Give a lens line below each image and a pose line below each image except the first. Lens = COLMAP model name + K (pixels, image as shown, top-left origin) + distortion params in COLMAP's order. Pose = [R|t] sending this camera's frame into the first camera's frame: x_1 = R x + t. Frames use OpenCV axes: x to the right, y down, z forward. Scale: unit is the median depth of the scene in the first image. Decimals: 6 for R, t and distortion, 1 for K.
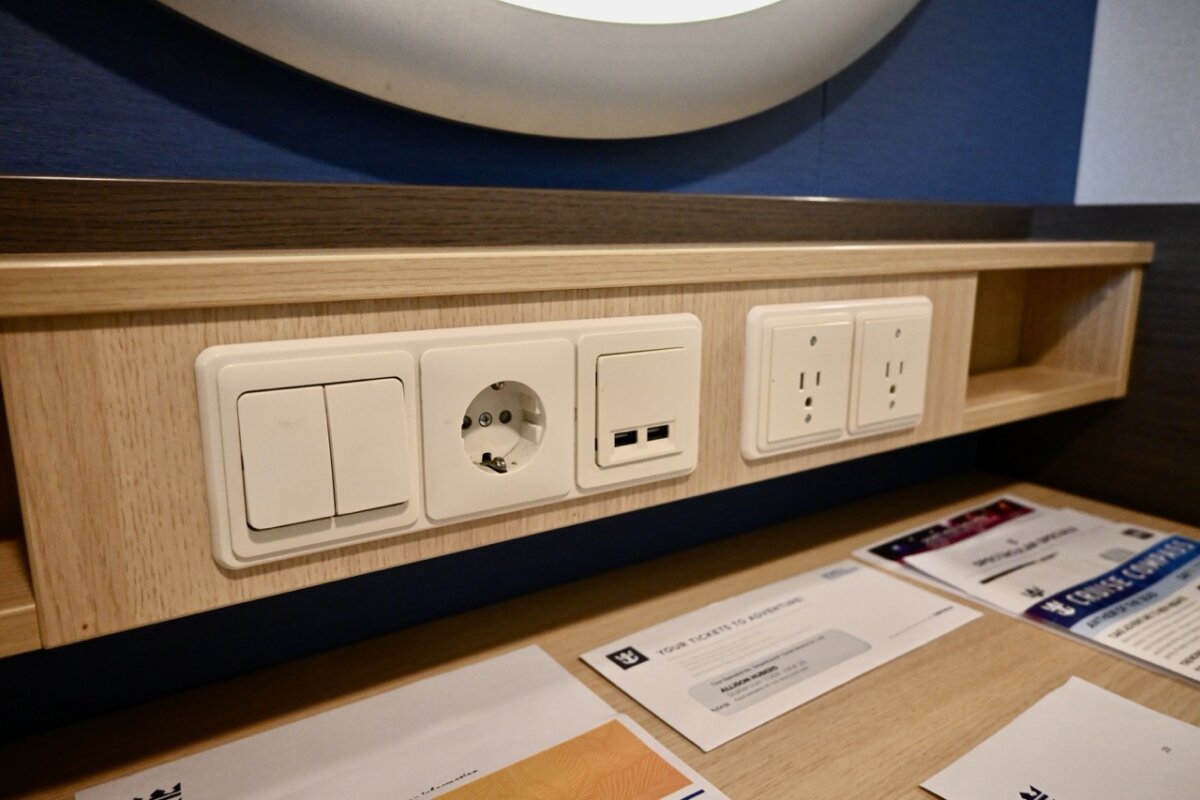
lens RADIAL K [[819.6, 0, 599.1], [0, 819.6, 396.9], [0, 0, 1]] dist [-0.001221, 0.000673]
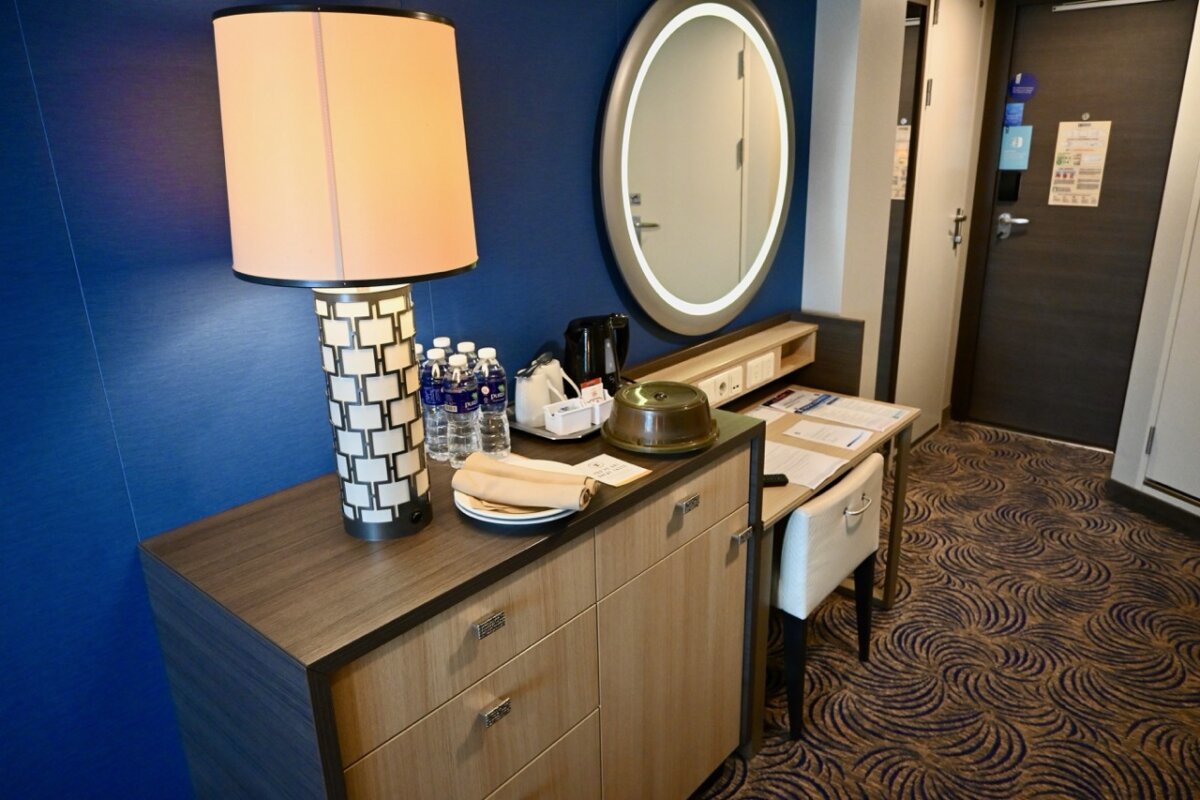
lens RADIAL K [[819.6, 0, 599.1], [0, 819.6, 396.9], [0, 0, 1]] dist [-0.001221, 0.000673]
pose [[0.965514, -0.108197, 0.236804, -1.667365], [0.082295, 0.989753, 0.116686, -0.474097], [-0.247003, -0.093174, 0.964525, -3.254407]]
